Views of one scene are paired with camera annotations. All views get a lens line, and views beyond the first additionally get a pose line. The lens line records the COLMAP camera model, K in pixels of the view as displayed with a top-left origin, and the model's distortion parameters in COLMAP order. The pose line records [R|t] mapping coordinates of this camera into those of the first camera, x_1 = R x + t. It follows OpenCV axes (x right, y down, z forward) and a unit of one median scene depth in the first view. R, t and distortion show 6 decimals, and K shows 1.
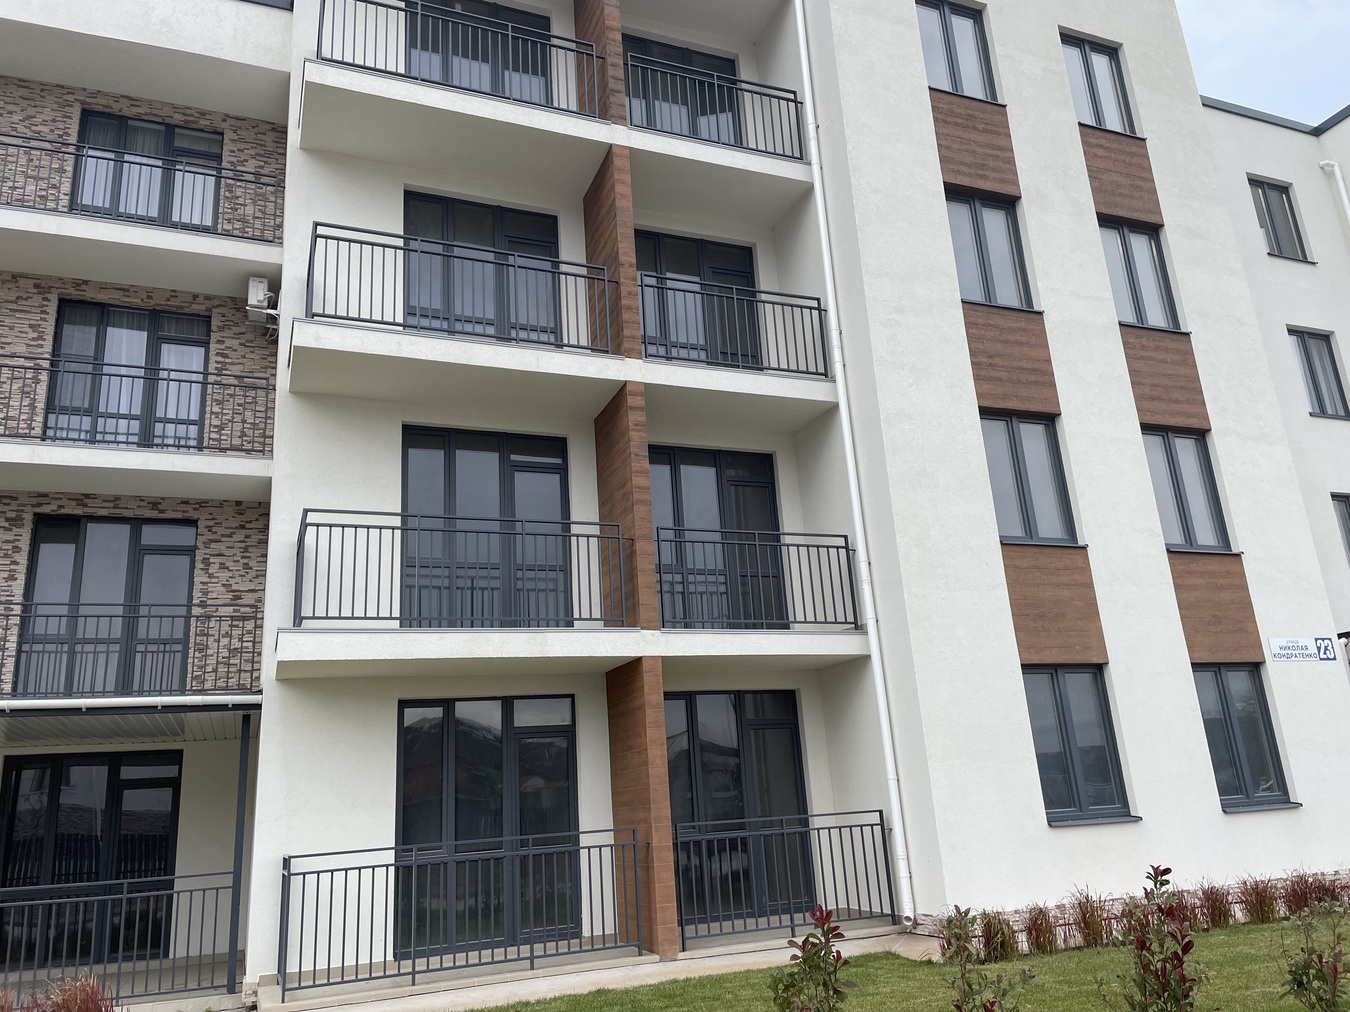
lens RADIAL K [[1013.5, 0, 679.1], [0, 1013.5, 509.1], [0, 0, 1]] dist [0.076964, -0.082333]
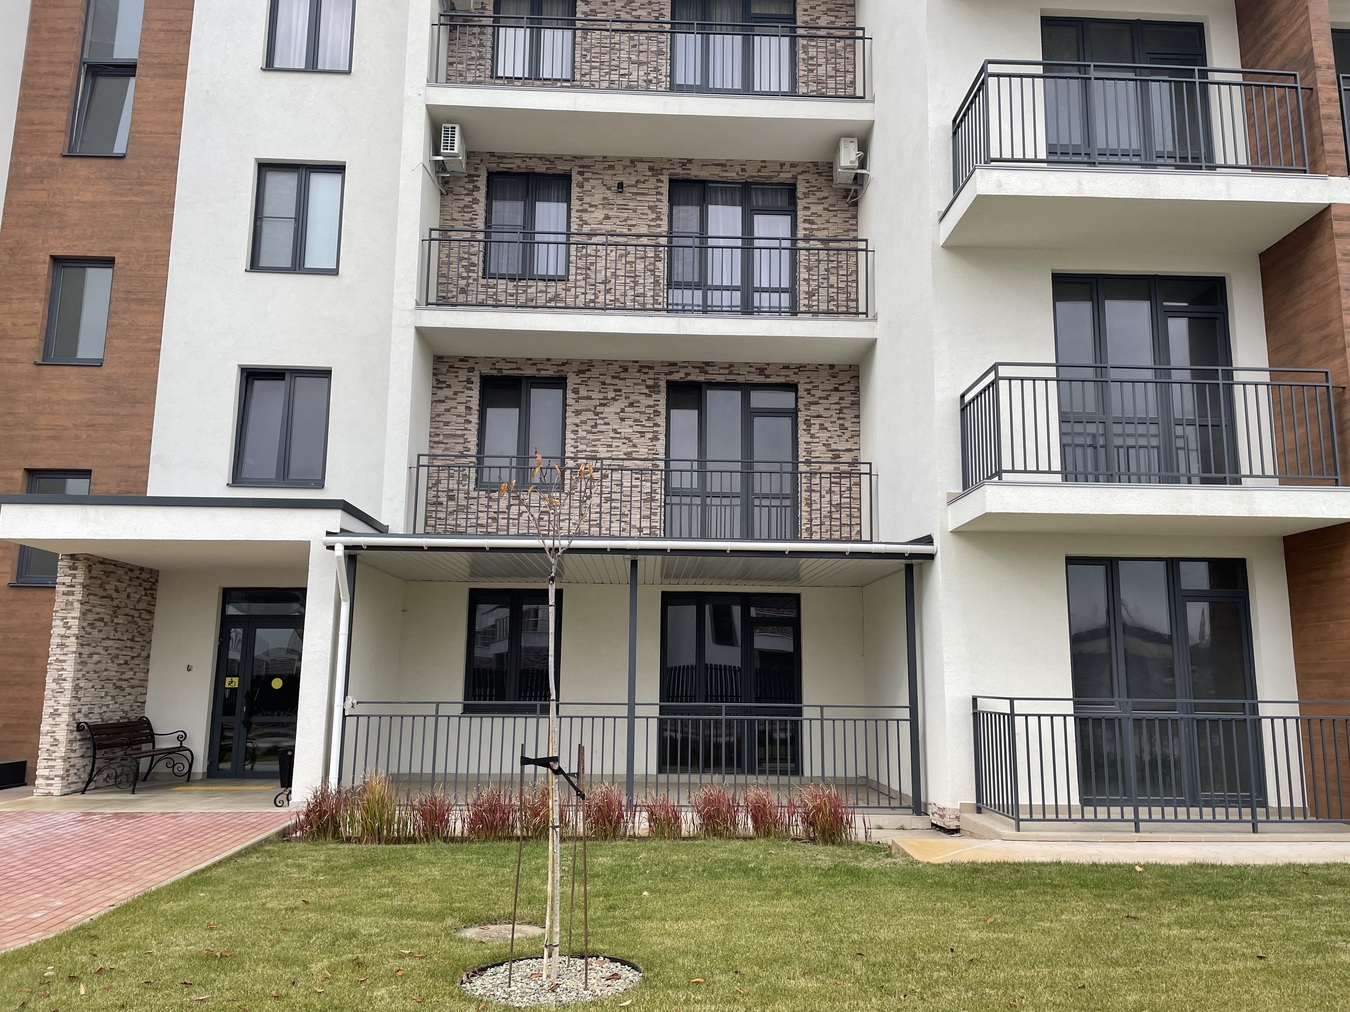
lens RADIAL K [[1013.5, 0, 690.2], [0, 1013.5, 516.2], [0, 0, 1]] dist [0.076964, -0.082333]
pose [[0.940186, 0.019037, -0.340128, -0.232304], [0.027306, 0.991013, 0.130947, 0.006633], [0.339564, -0.132402, 0.931217, -0.036758]]
